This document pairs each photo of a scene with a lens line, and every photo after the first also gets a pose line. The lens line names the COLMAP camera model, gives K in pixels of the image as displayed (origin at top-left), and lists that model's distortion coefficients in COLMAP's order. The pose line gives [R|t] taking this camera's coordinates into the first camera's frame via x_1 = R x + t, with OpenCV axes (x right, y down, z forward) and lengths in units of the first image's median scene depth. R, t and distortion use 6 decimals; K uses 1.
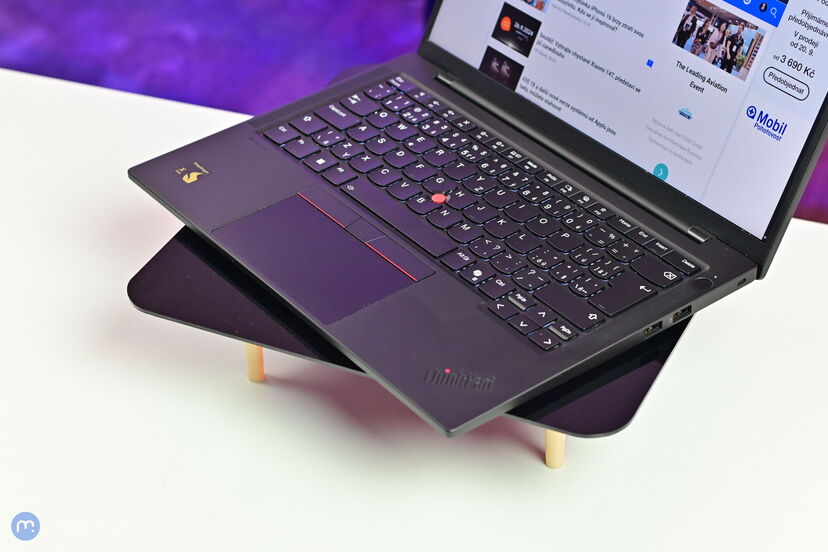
lens RADIAL K [[1853.4, 0, 414.0], [0, 1853.4, 276.0], [0, 0, 1]] dist [0.000085, -0.195744]
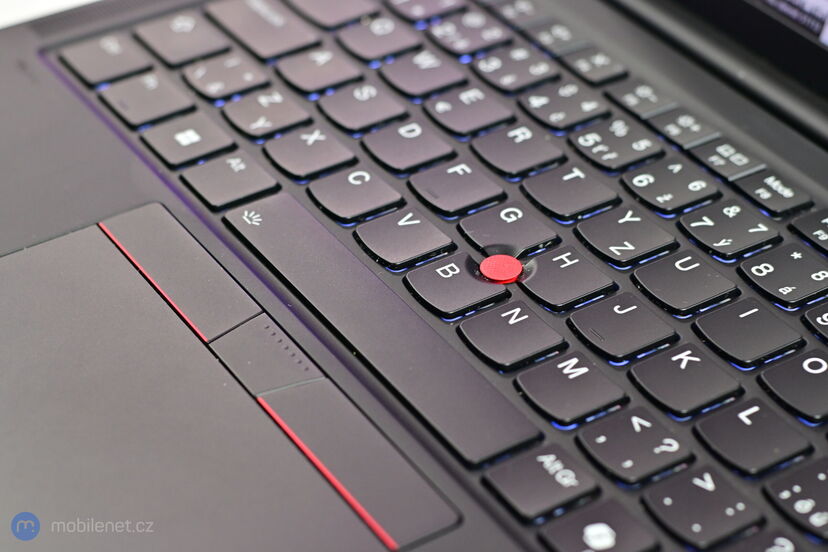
lens RADIAL K [[1853.4, 0, 414.0], [0, 1853.4, 276.0], [0, 0, 1]] dist [0.000085, -0.195744]
pose [[0.995129, 0.072633, -0.066661, 0.019620], [-0.072227, 0.997352, 0.008471, -0.041236], [0.067100, -0.003615, 0.997740, 0.644863]]
